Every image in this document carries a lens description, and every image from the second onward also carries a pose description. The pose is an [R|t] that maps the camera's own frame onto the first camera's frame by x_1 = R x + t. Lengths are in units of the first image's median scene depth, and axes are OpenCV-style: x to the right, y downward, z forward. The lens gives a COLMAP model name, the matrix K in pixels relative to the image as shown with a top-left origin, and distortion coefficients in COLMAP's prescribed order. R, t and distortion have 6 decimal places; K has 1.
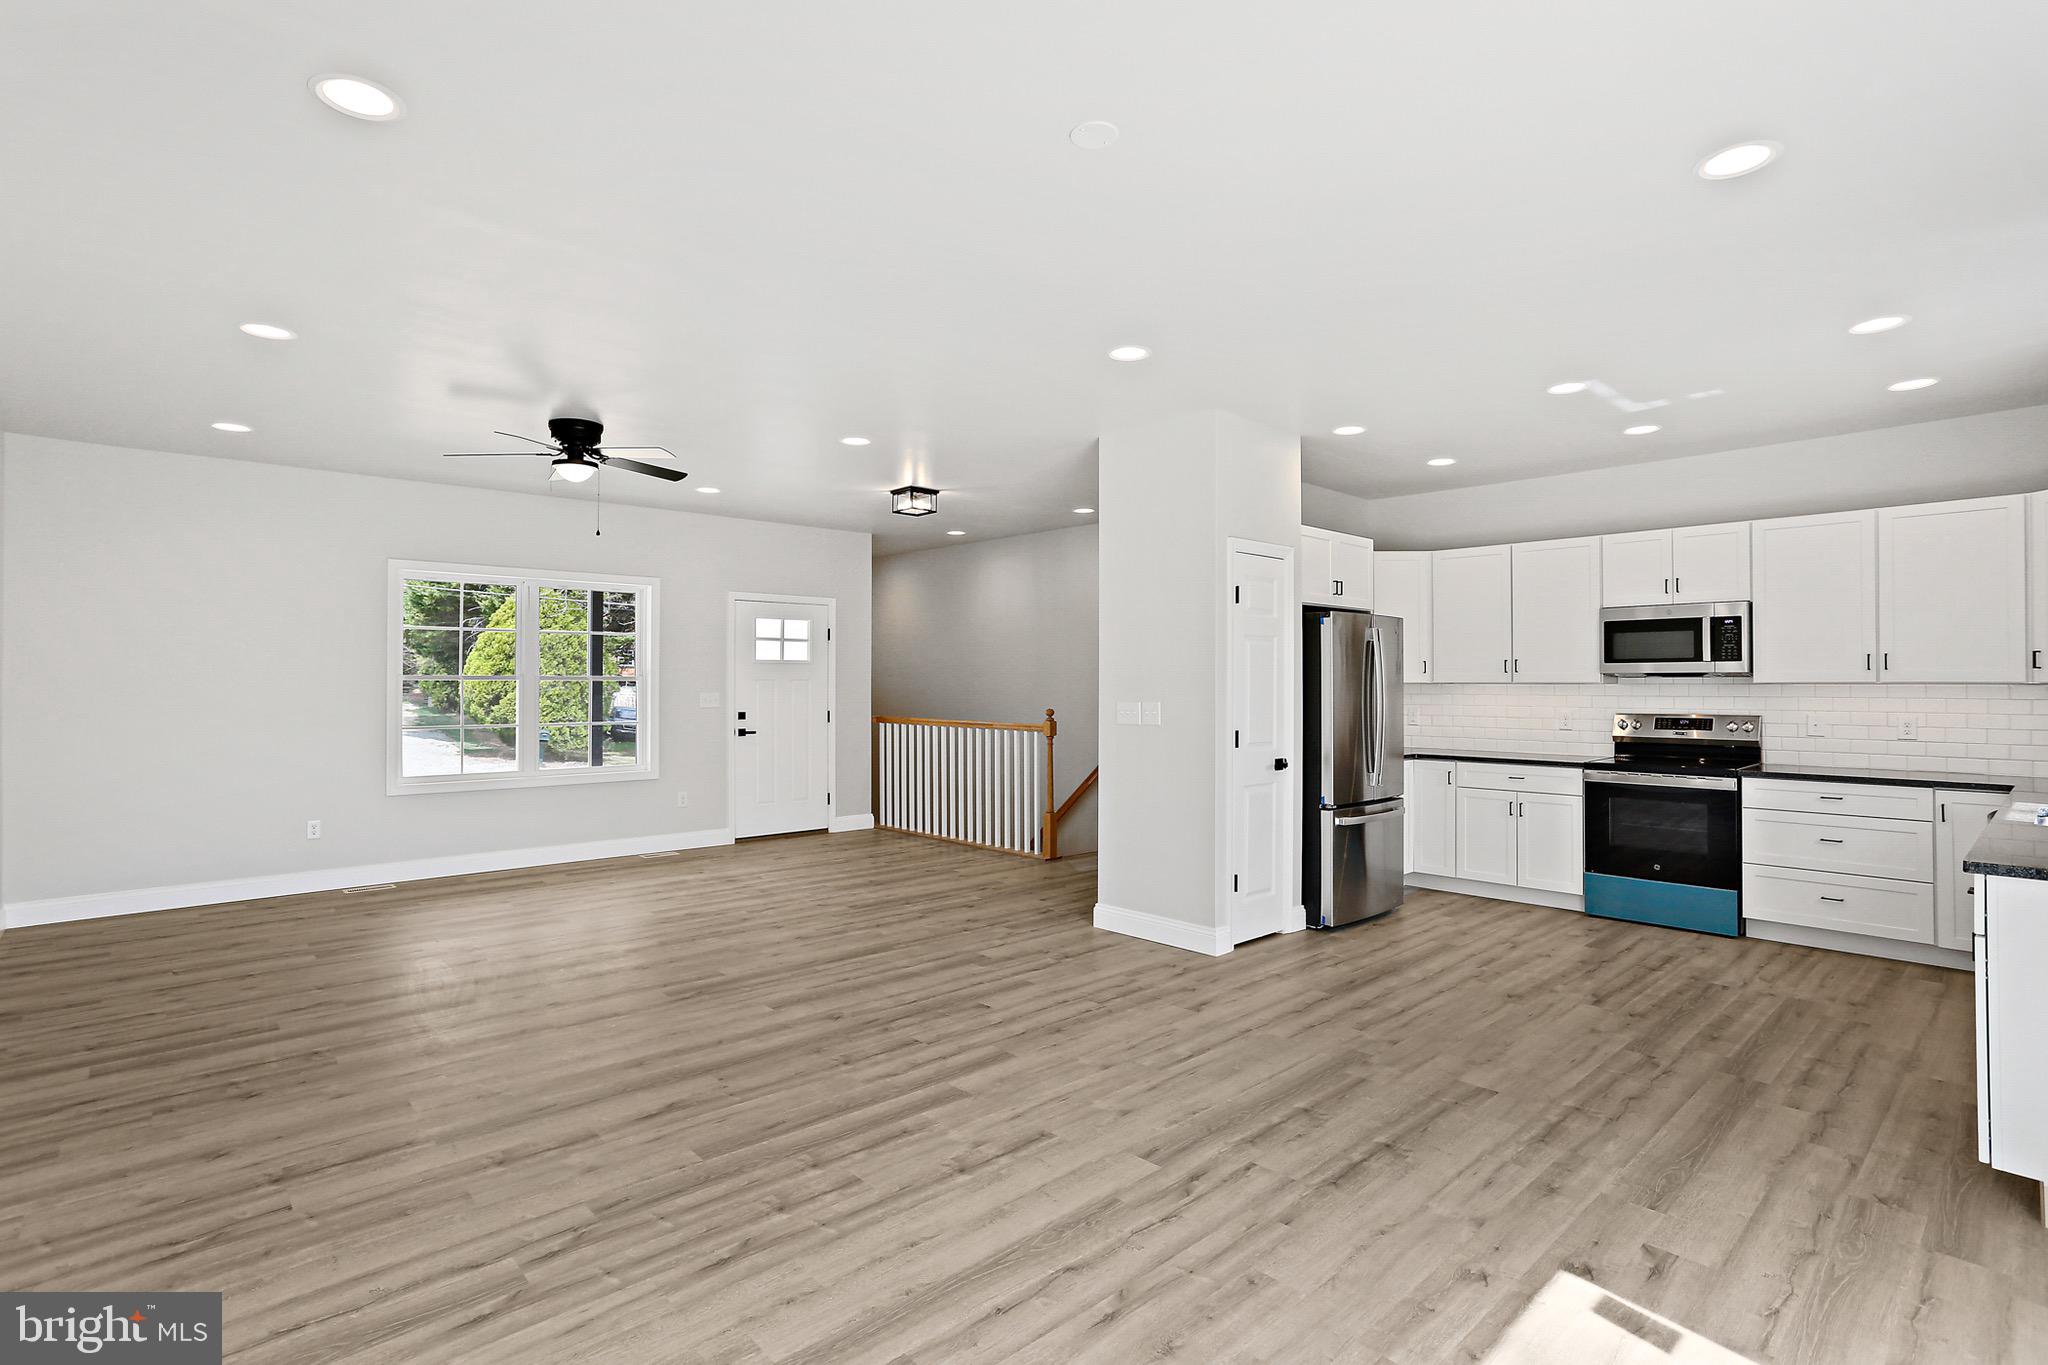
lens RADIAL K [[993.7, 0, 1011.3], [0, 993.7, 676.5], [0, 0, 1]] dist [-0.052974, 0.030864]
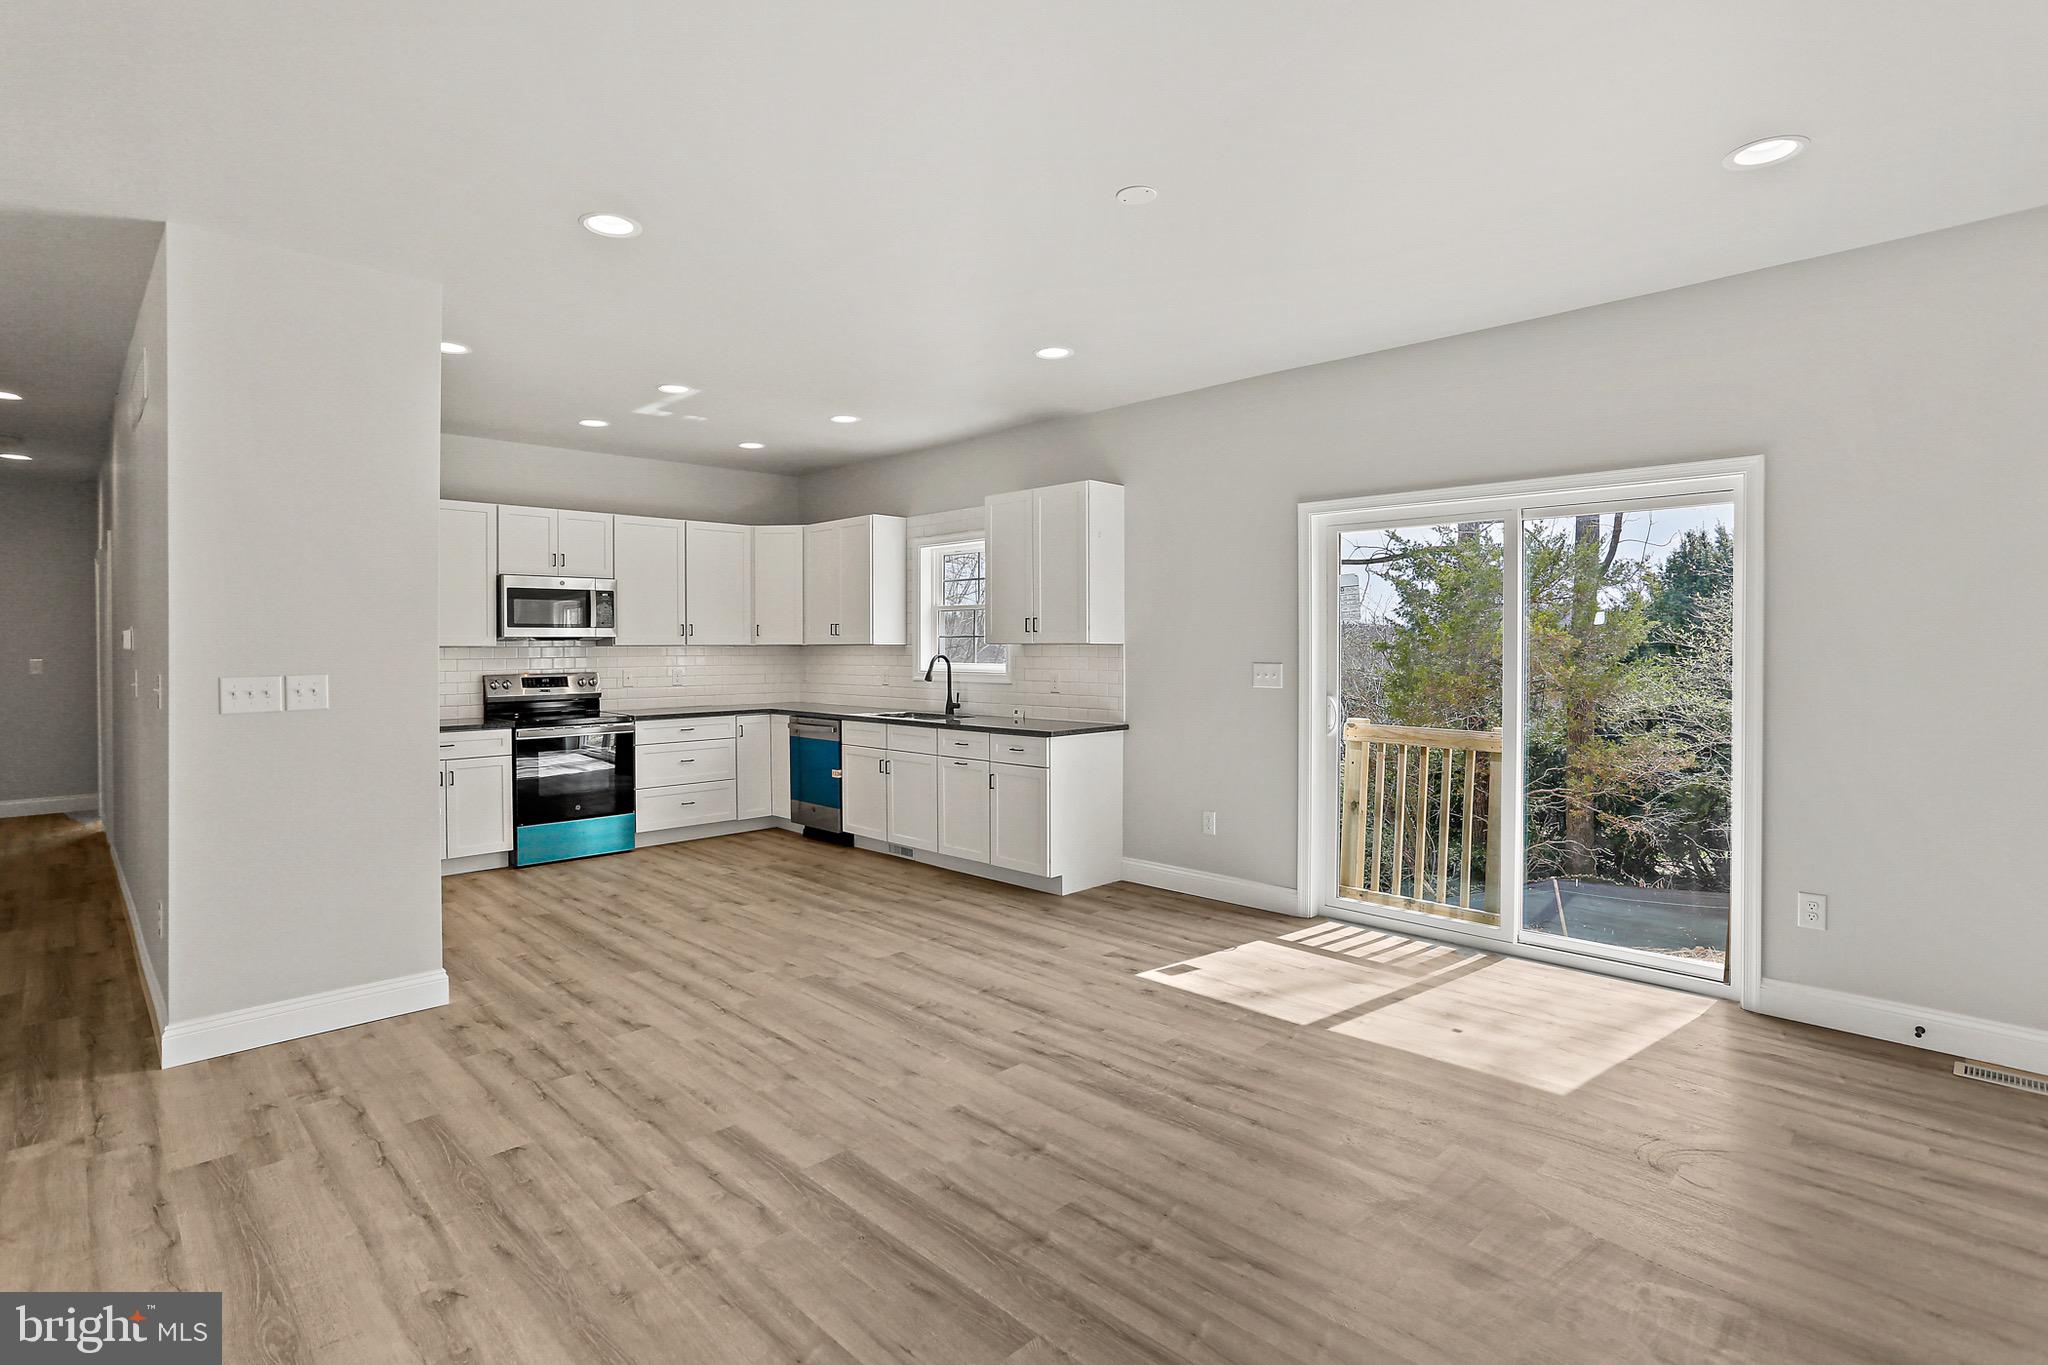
lens RADIAL K [[1007.6, 0, 1010.1], [0, 1007.6, 655.6], [0, 0, 1]] dist [-0.051785, 0.031611]
pose [[-0.037474, -0.010400, 0.999243, -0.531230], [-0.003745, 0.999940, 0.010267, 0.004308], [-0.999291, -0.003358, -0.037511, 0.553168]]
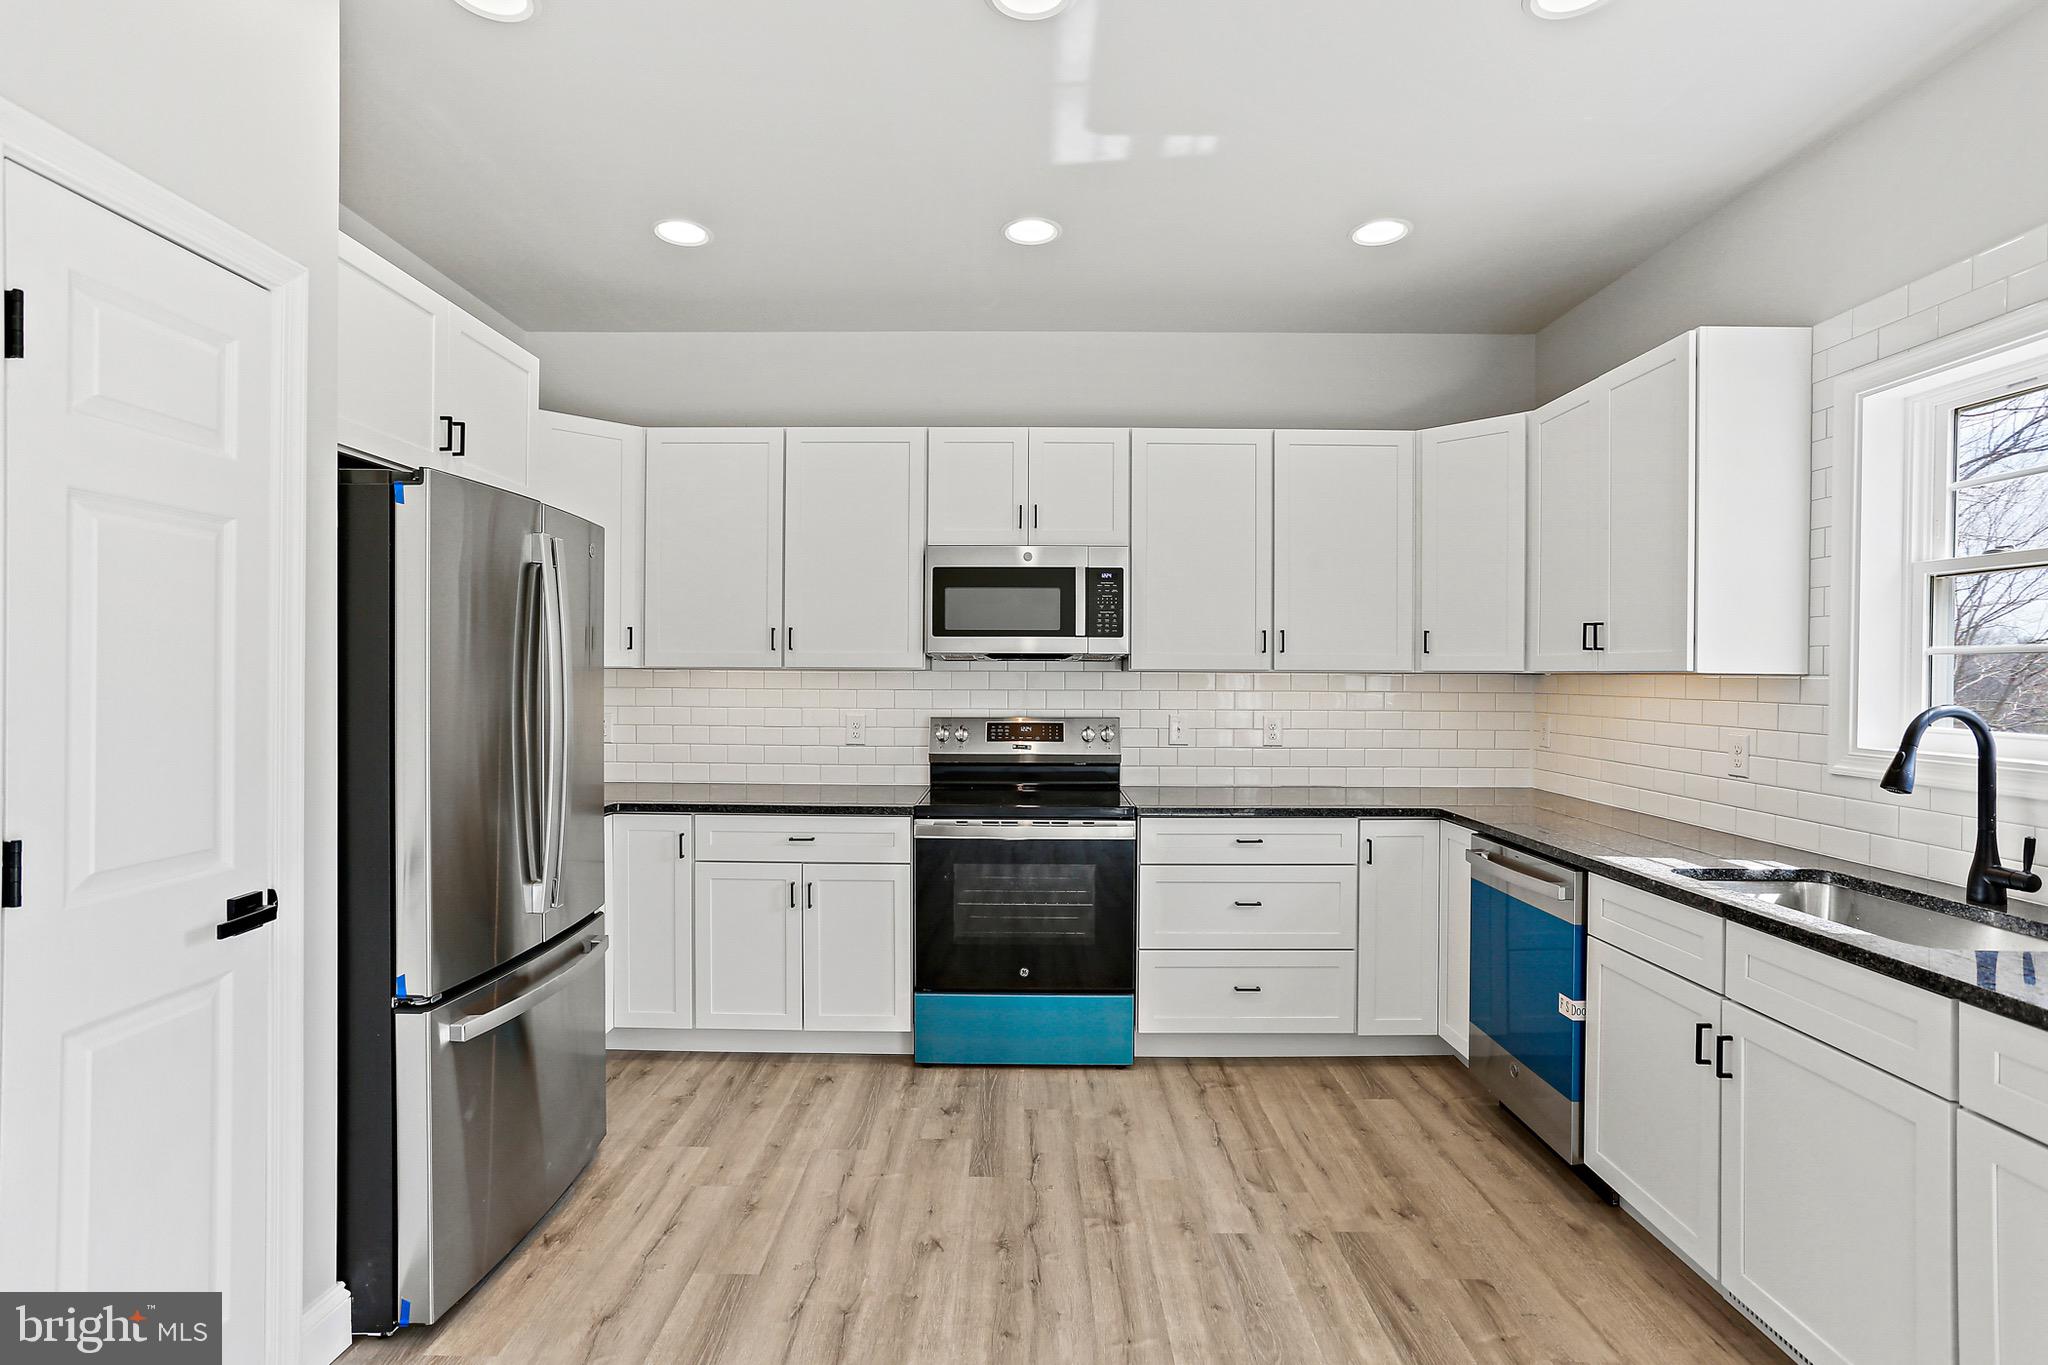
lens RADIAL K [[1001.8, 0, 1010.8], [0, 1001.8, 674.0], [0, 0, 1]] dist [-0.051786, 0.030440]
pose [[0.681016, 0.002118, 0.732265, 0.205887], [-0.010946, 0.999914, 0.007288, 0.005142], [-0.732187, -0.012979, 0.680981, 0.600000]]
